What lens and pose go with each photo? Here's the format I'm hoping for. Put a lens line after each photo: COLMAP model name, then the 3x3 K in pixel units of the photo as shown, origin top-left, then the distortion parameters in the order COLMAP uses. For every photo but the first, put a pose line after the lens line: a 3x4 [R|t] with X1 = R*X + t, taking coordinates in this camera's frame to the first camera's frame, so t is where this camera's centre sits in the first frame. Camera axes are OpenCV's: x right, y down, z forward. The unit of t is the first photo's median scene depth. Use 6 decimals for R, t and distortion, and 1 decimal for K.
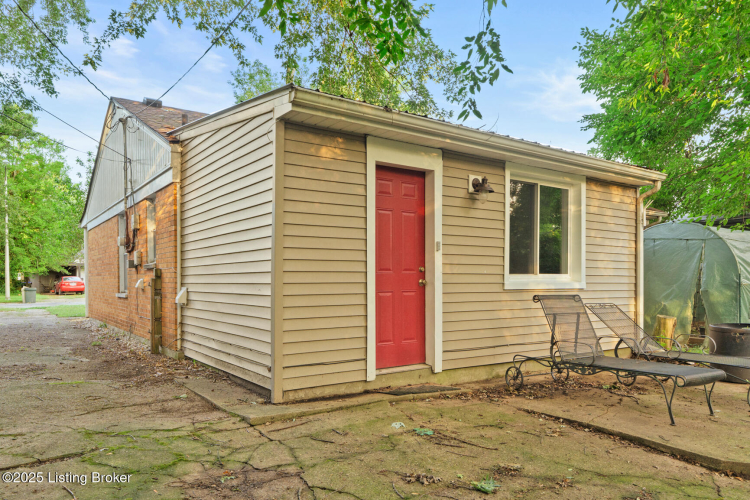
lens RADIAL K [[523.2, 0, 376.2], [0, 523.2, 251.2], [0, 0, 1]] dist [-0.007136, -0.001106]
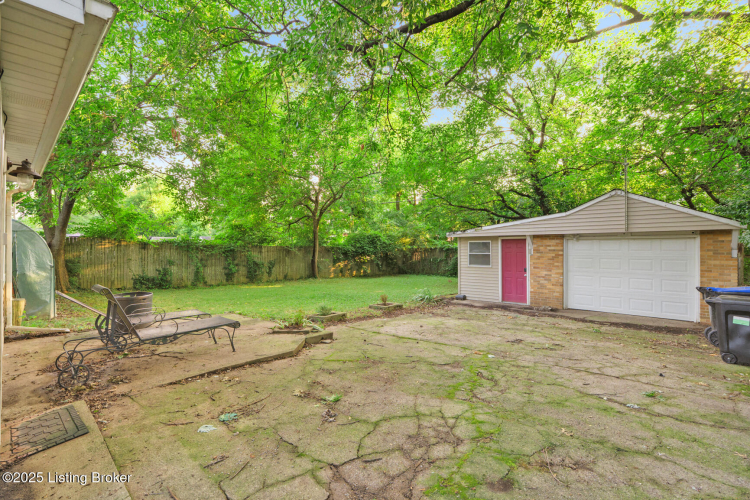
lens RADIAL K [[336.7, 0, 378.5], [0, 336.7, 248.2], [0, 0, 1]] dist [-0.002425, -0.000558]
pose [[-0.219651, 0.002737, 0.975575, -0.681474], [-0.039883, 0.999135, -0.011783, -0.014304], [-0.974763, -0.041497, -0.219352, 0.876625]]
